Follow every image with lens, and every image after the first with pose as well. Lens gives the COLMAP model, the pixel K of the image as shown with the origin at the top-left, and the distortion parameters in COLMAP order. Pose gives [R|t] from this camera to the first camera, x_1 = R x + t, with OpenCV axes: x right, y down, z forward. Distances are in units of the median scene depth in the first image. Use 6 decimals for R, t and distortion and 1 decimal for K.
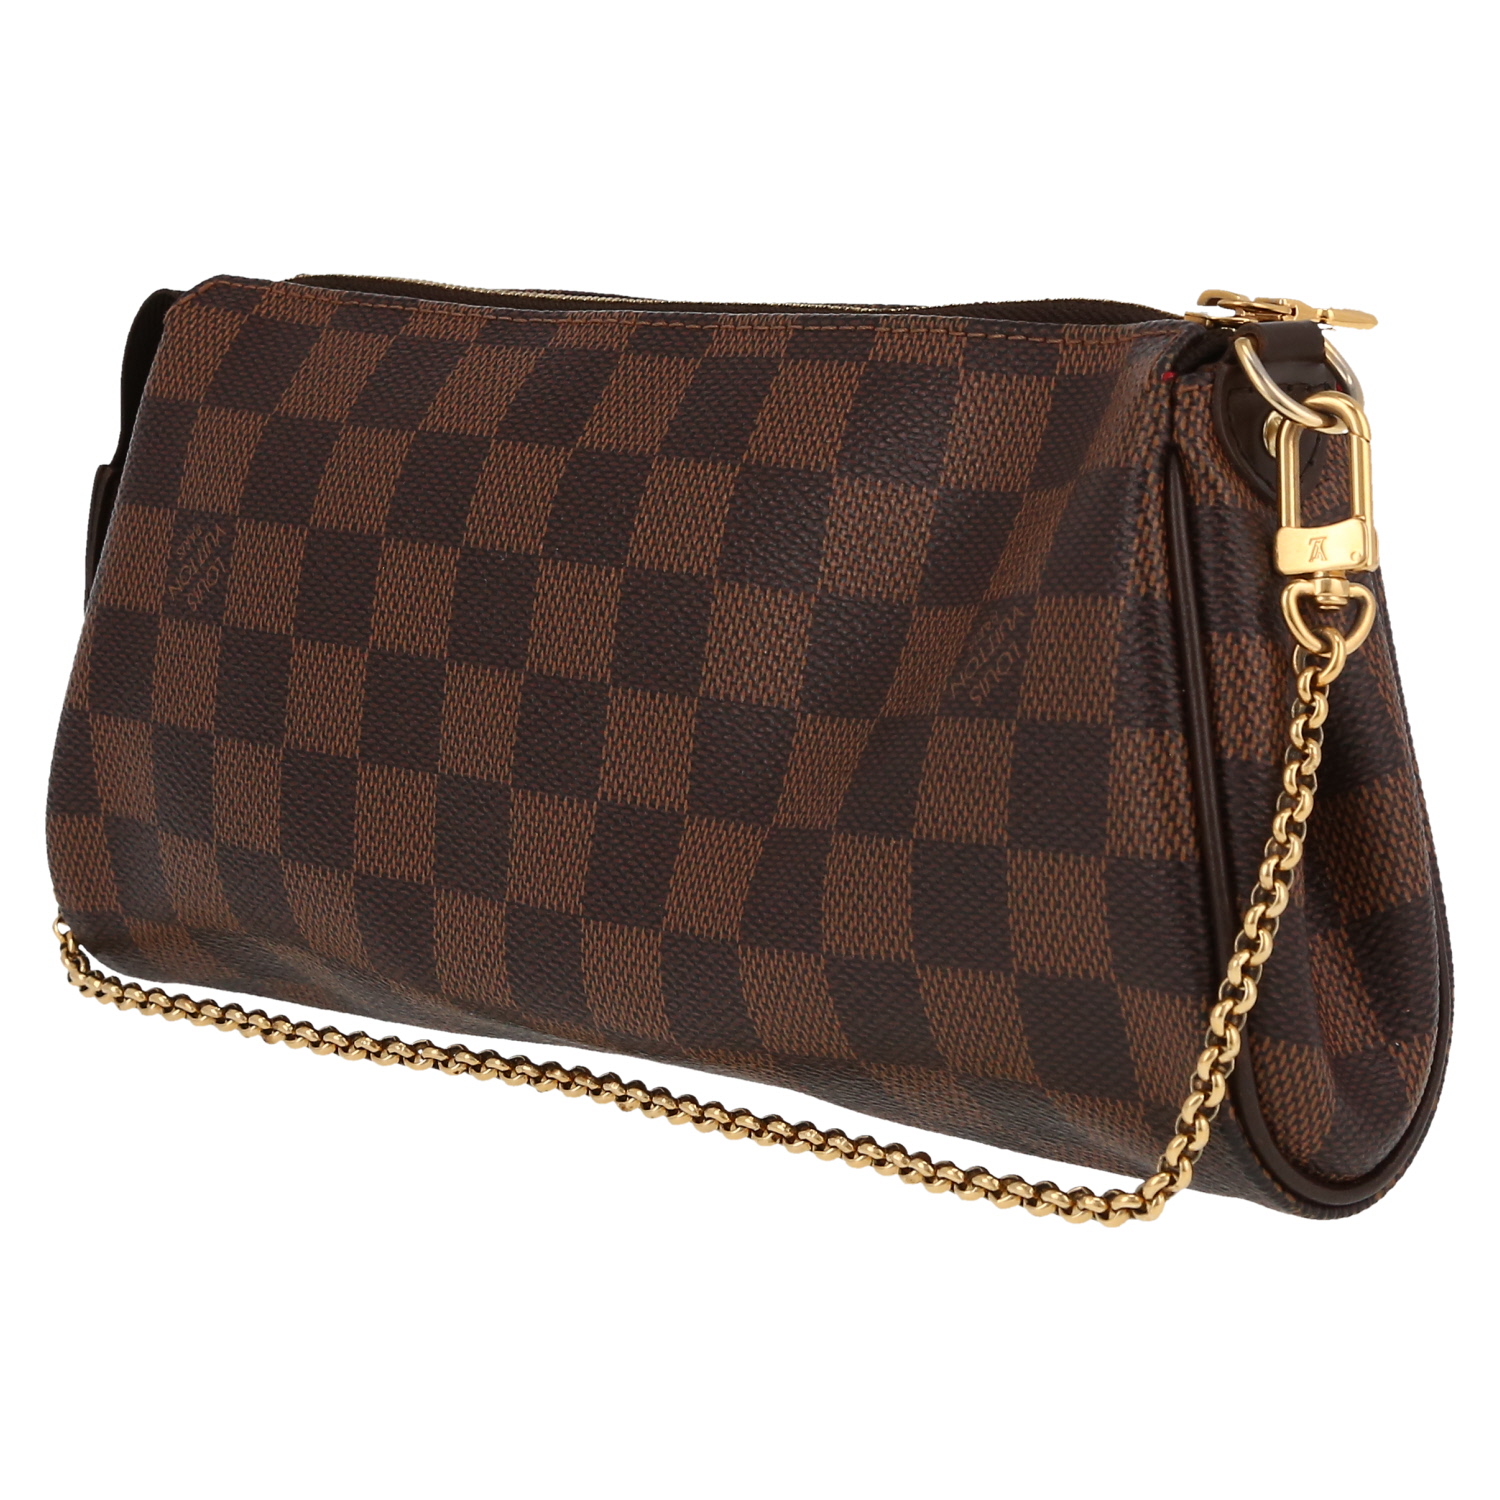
lens RADIAL K [[5009.5, 0, 750.0], [0, 5009.5, 750.0], [0, 0, 1]] dist [0.099057, 0.570833]
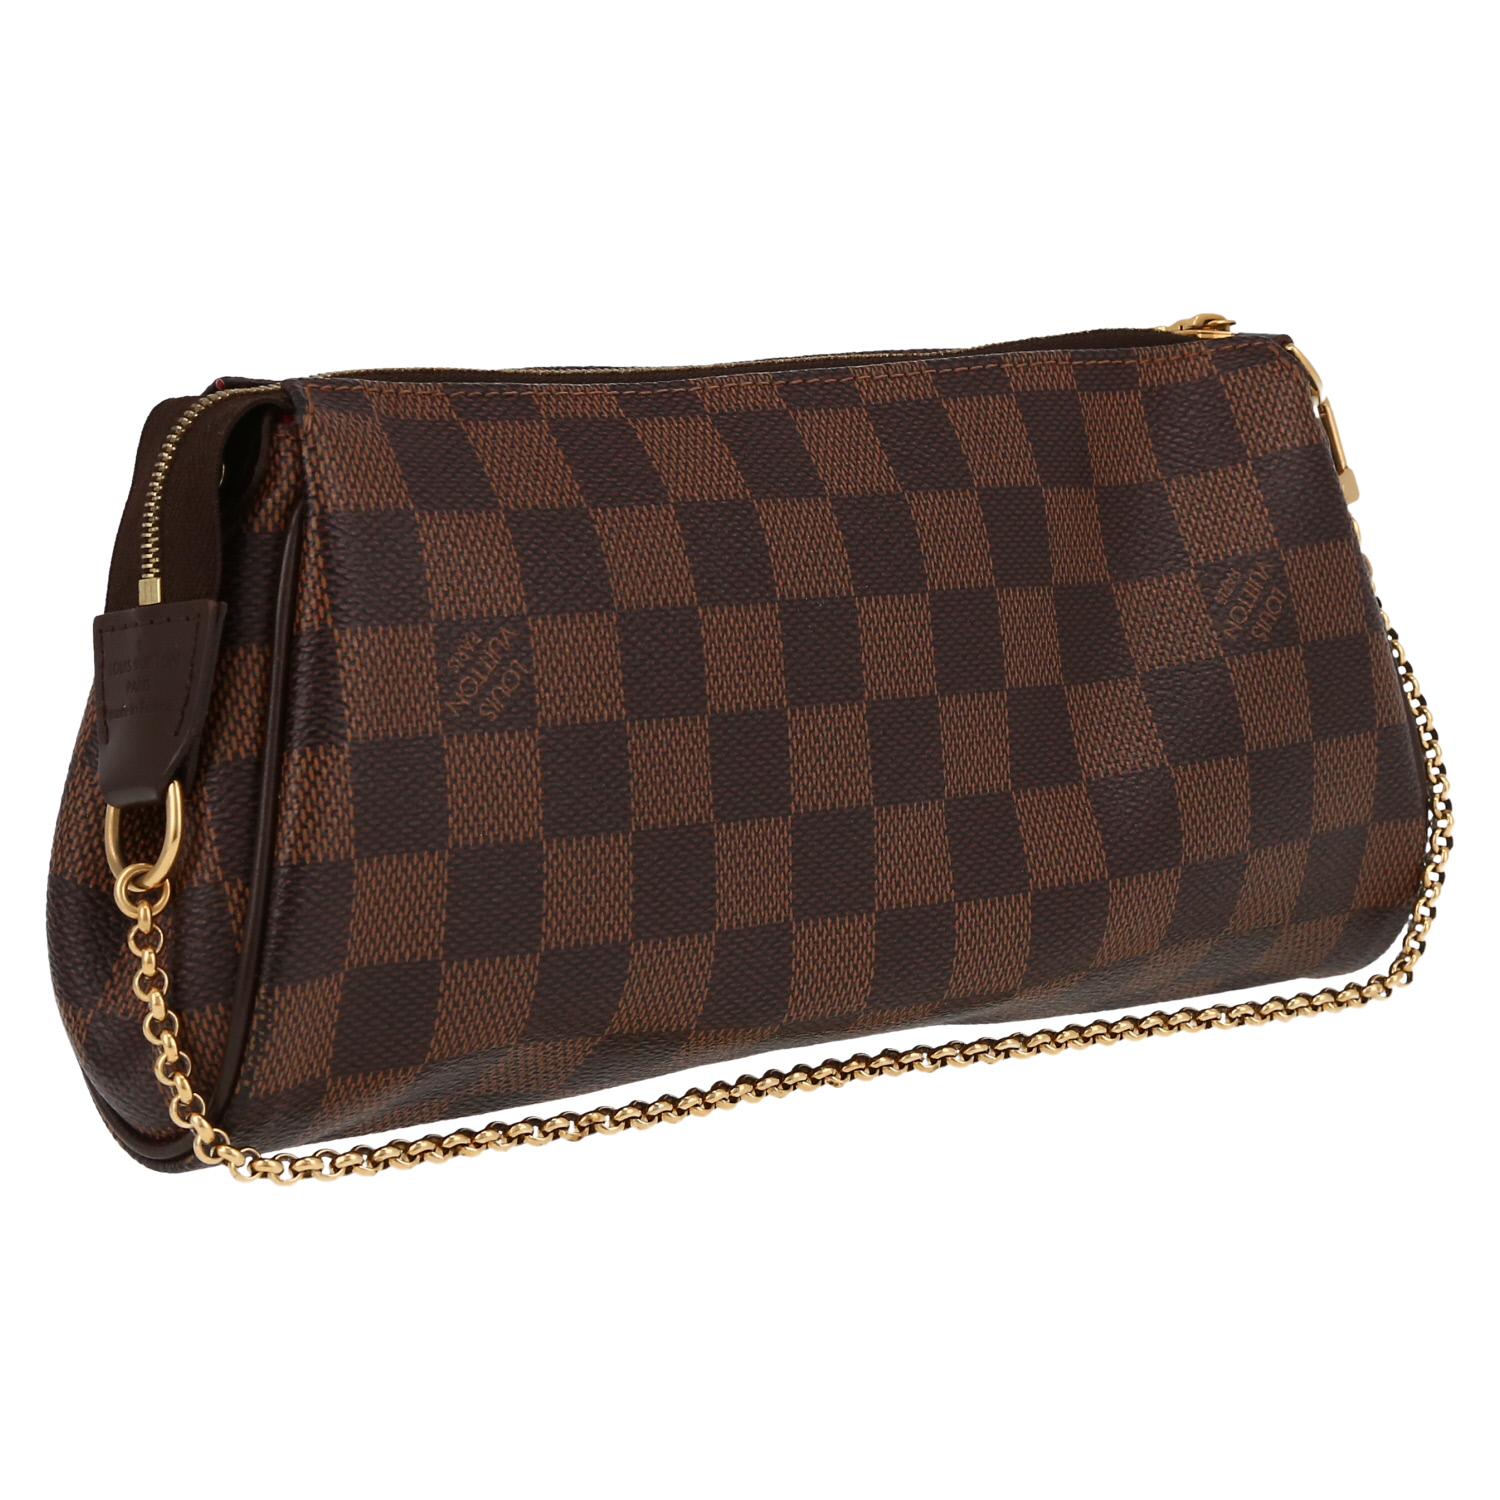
lens RADIAL K [[5009.5, 0, 750.0], [0, 5009.5, 750.0], [0, 0, 1]] dist [0.099057, 0.570833]
pose [[0.074315, -0.130011, 0.988724, -1.178969], [0.135206, 0.983624, 0.119178, -0.144906], [-0.988027, 0.124825, 0.090676, 0.964317]]
